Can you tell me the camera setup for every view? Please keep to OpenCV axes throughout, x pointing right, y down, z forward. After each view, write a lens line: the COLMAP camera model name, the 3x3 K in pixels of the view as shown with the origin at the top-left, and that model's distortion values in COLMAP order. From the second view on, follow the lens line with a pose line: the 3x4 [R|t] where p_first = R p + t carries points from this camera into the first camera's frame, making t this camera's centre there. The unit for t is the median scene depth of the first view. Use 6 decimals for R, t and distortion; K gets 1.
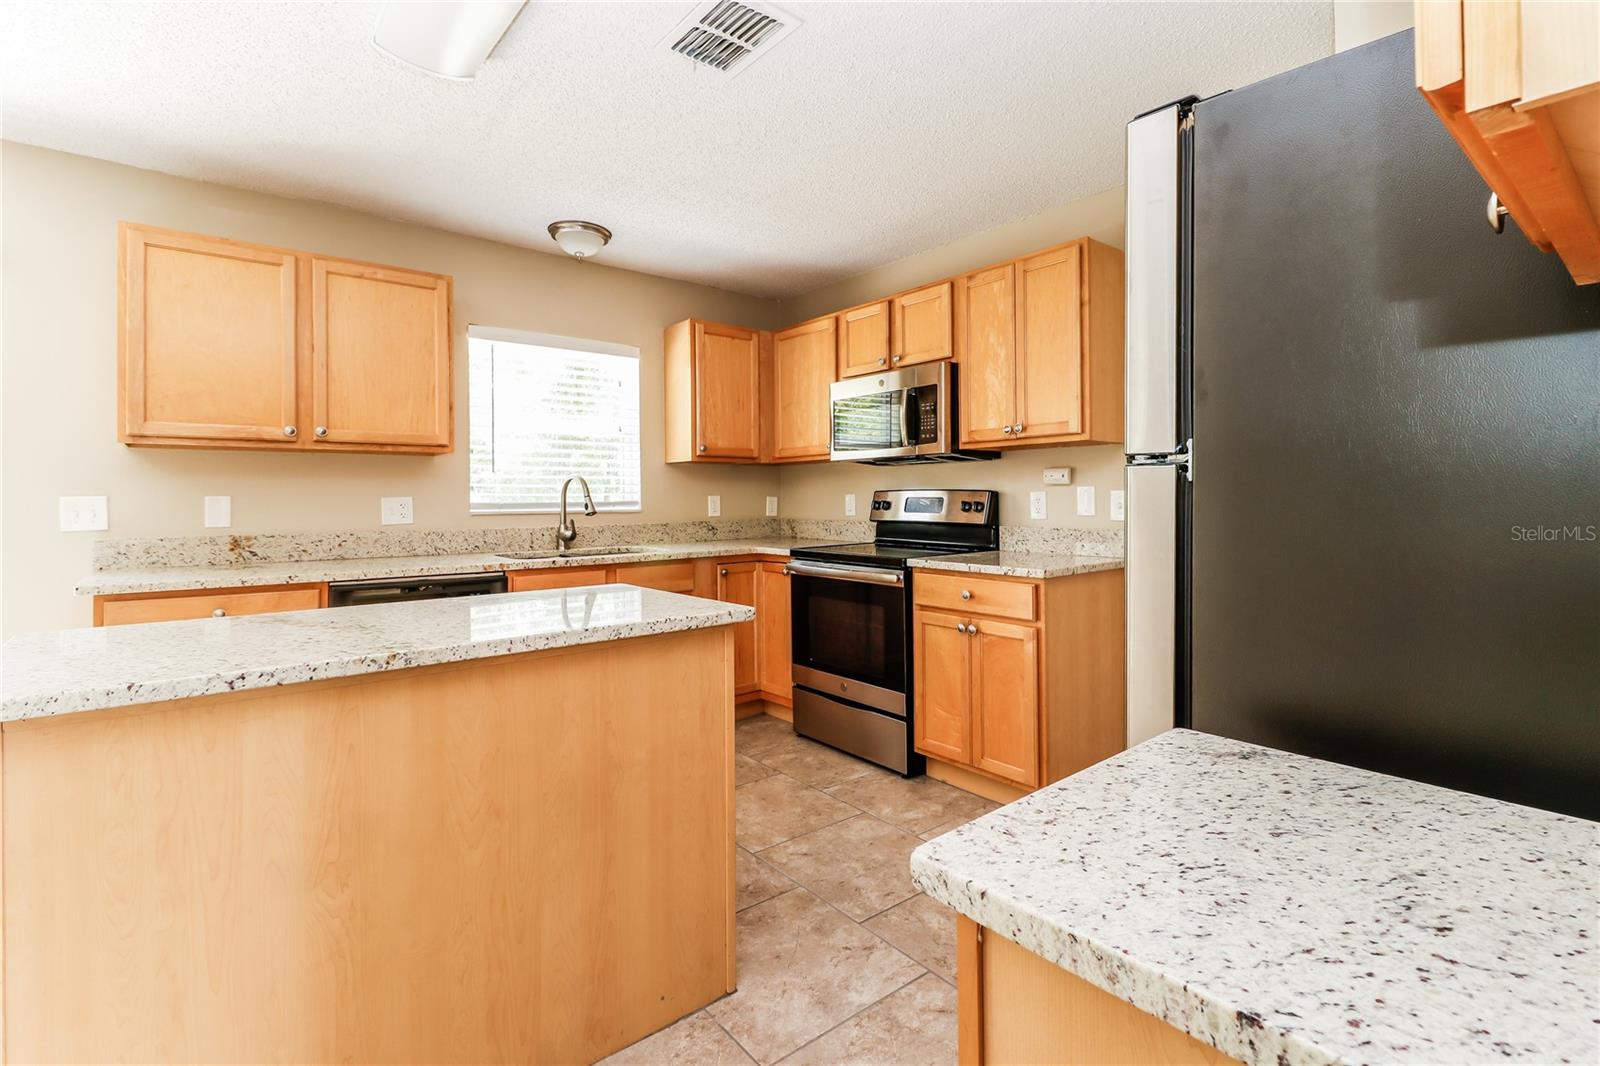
lens RADIAL K [[750.1, 0, 811.7], [0, 750.1, 497.0], [0, 0, 1]] dist [0.003257, 0.000245]
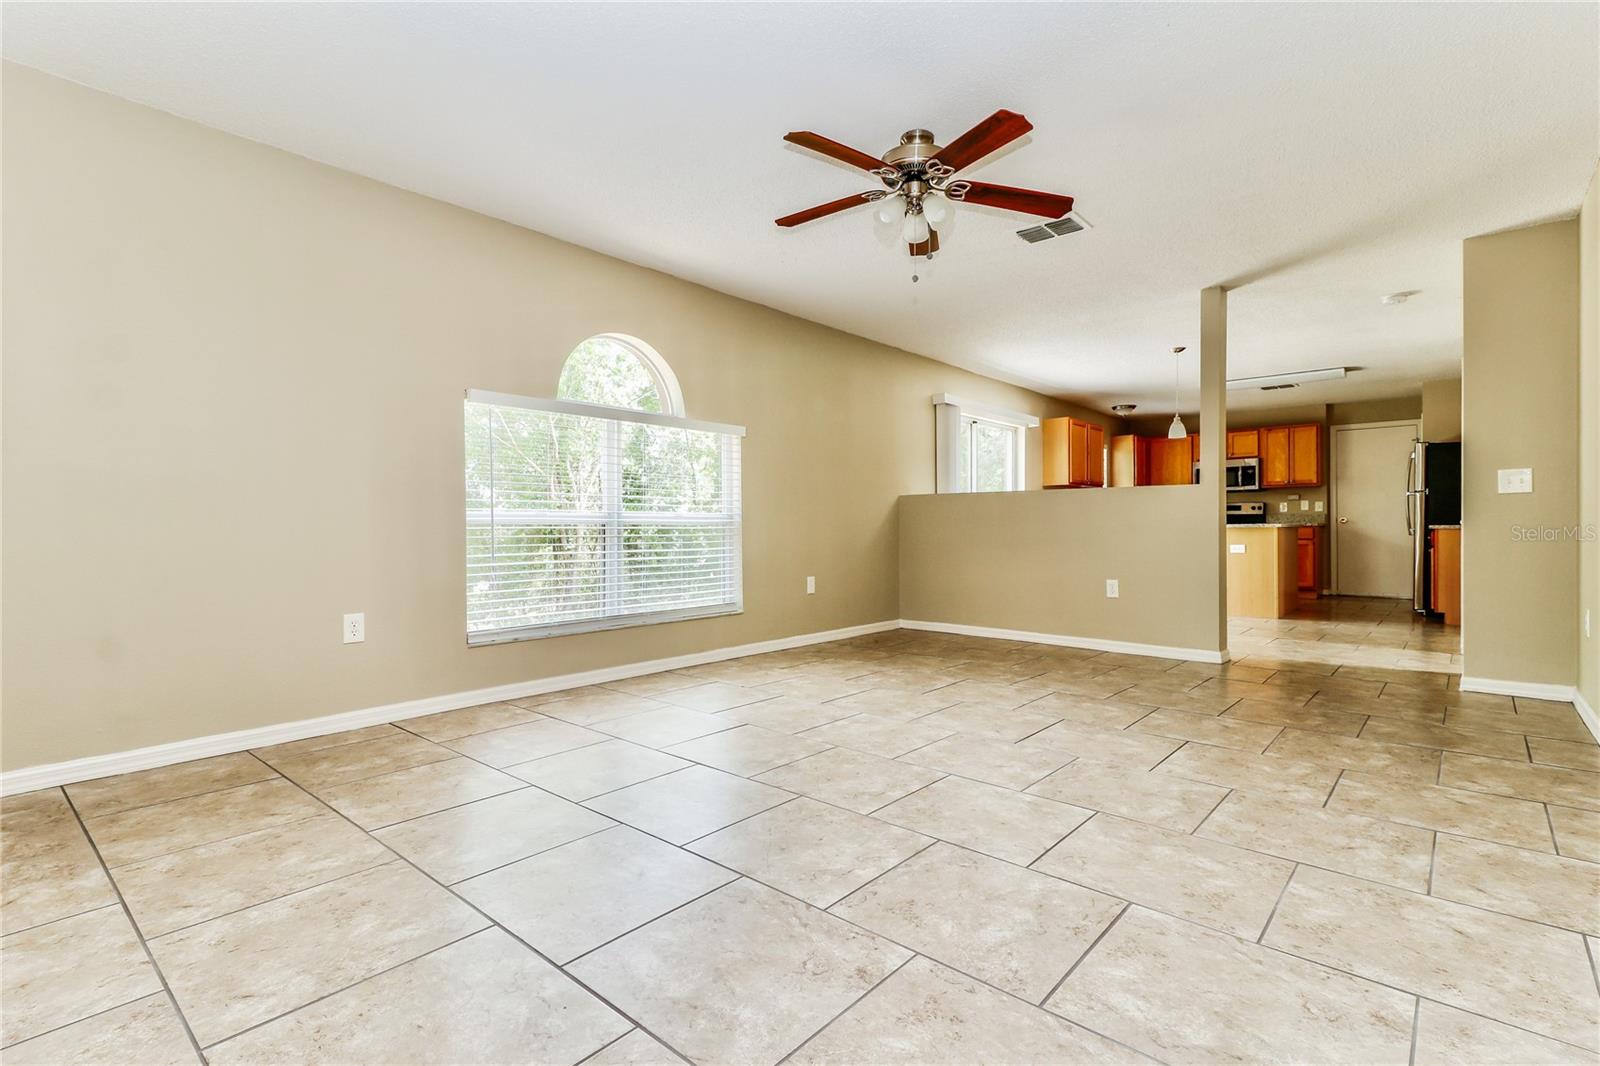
lens RADIAL K [[762.3, 0, 800.0], [0, 762.3, 533.0], [0, 0, 1]] dist [0.001580, 0.000162]
pose [[0.986765, -0.005278, 0.162070, -2.069267], [0.004033, 0.999960, 0.008011, 0.081545], [-0.162106, -0.007251, 0.986747, -1.647954]]
